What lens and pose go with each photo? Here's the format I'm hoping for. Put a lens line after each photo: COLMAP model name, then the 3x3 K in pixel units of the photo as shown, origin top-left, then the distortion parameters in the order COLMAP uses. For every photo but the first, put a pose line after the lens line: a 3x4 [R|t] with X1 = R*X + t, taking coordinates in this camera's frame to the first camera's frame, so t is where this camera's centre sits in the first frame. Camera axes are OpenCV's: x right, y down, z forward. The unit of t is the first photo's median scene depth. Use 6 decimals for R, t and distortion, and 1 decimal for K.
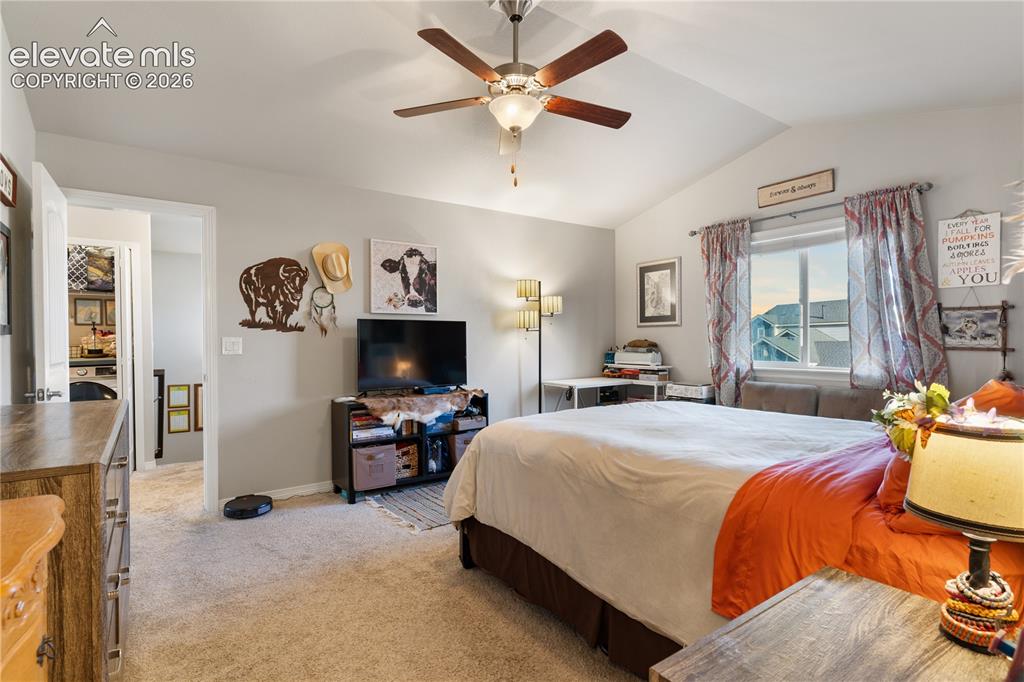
lens RADIAL K [[506.8, 0, 508.8], [0, 506.8, 345.0], [0, 0, 1]] dist [0.003227, 0.001562]
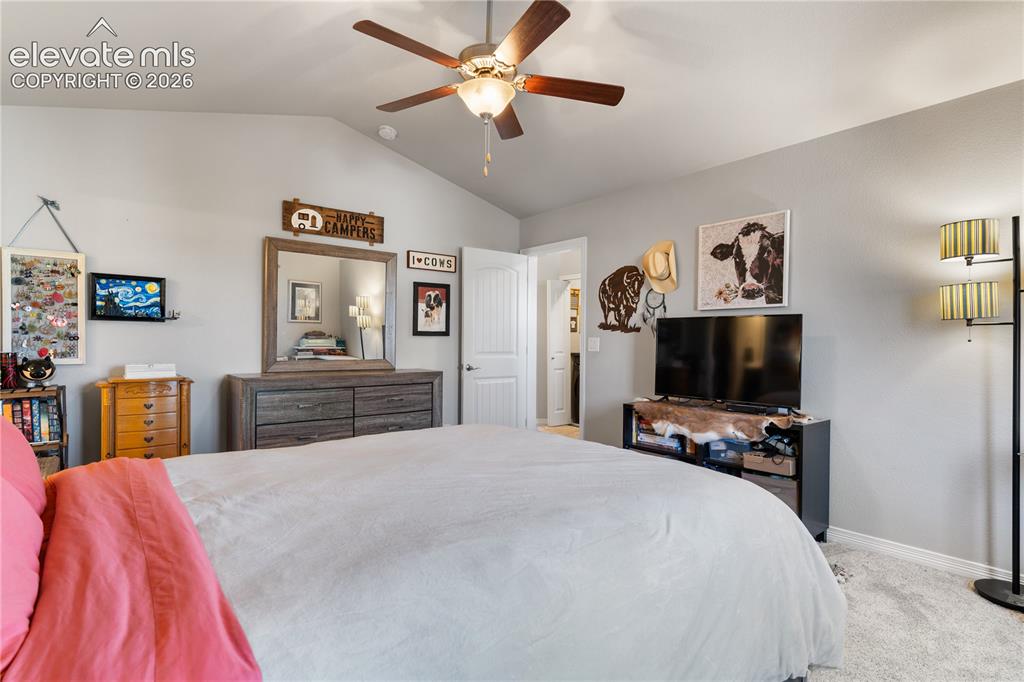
lens RADIAL K [[506.8, 0, 508.8], [0, 506.8, 345.0], [0, 0, 1]] dist [0.003227, 0.001562]
pose [[0.068820, 0.014524, -0.997523, 0.613166], [-0.017790, 0.999753, 0.013330, -0.008716], [0.997470, 0.016829, 0.069061, 0.634610]]
